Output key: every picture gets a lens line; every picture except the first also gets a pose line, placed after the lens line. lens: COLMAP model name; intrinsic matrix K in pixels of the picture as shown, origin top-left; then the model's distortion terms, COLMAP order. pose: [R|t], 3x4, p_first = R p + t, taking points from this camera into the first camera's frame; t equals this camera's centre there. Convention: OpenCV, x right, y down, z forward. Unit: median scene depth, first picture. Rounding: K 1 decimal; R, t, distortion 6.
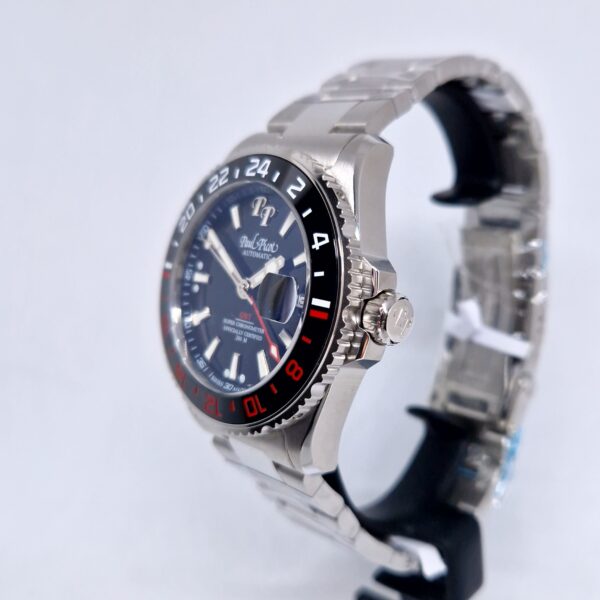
lens RADIAL K [[789.5, 0, 303.0], [0, 789.5, 301.8], [0, 0, 1]] dist [0.019033, 0.000000]
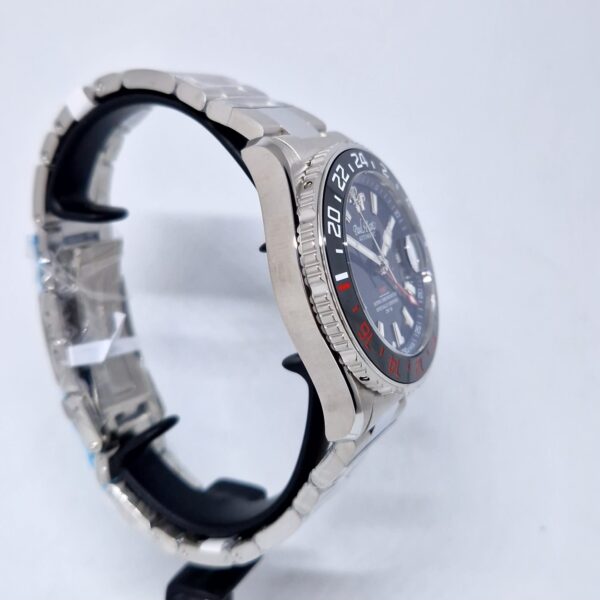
lens RADIAL K [[1008.8, 0, 301.3], [0, 1008.8, 295.6], [0, 0, 1]] dist [0.038745, 0.000000]
pose [[-0.333497, -0.133662, 0.933228, -1.379842], [0.280713, 0.930919, 0.233647, -0.343677], [-0.899989, 0.339890, -0.272938, 1.508497]]
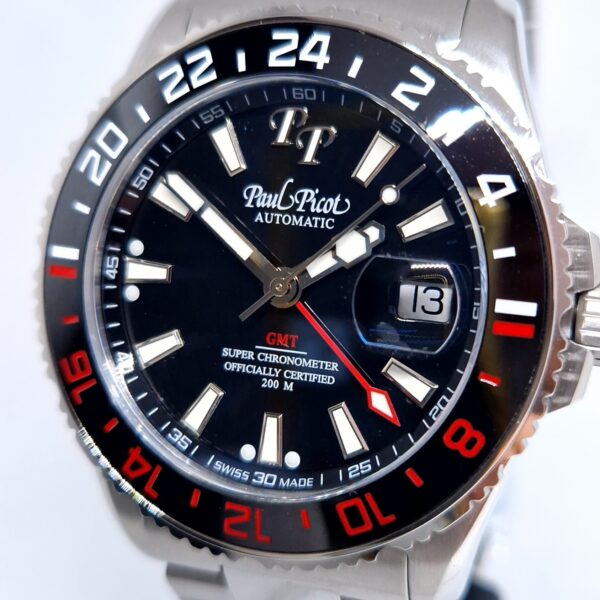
lens RADIAL K [[1008.8, 0, 300.2], [0, 1008.8, 294.4], [0, 0, 1]] dist [0.038745, 0.000000]
pose [[0.883615, -0.121430, 0.452195, -0.361266], [0.086580, 0.991504, 0.097073, -0.075456], [-0.460141, -0.046624, 0.886621, 0.410653]]
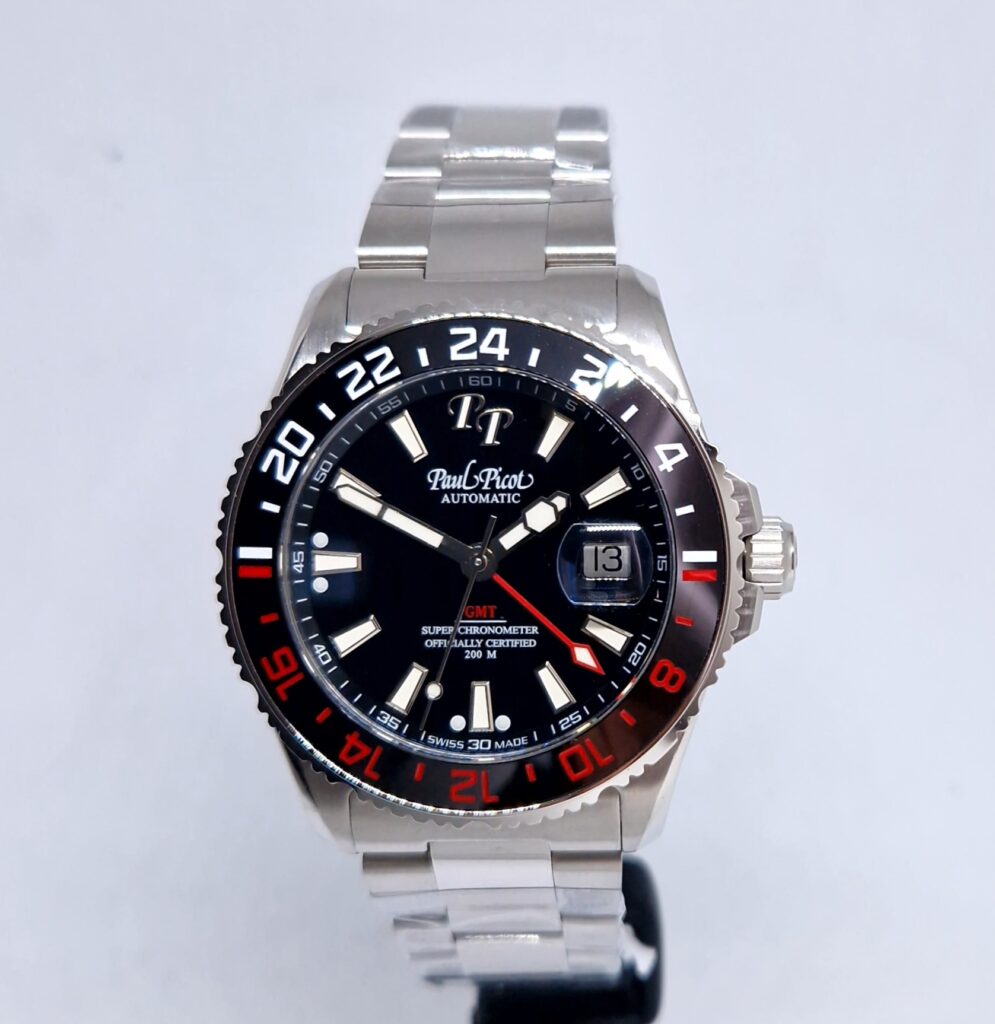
lens RADIAL K [[1818.3, 0, 495.7], [0, 1818.3, 514.0], [0, 0, 1]] dist [0.154805, 0.000000]
pose [[0.719070, -0.197537, 0.666272, -0.901714], [0.169083, 0.979670, 0.107971, -0.184664], [-0.674055, 0.035016, 0.737851, 0.057067]]
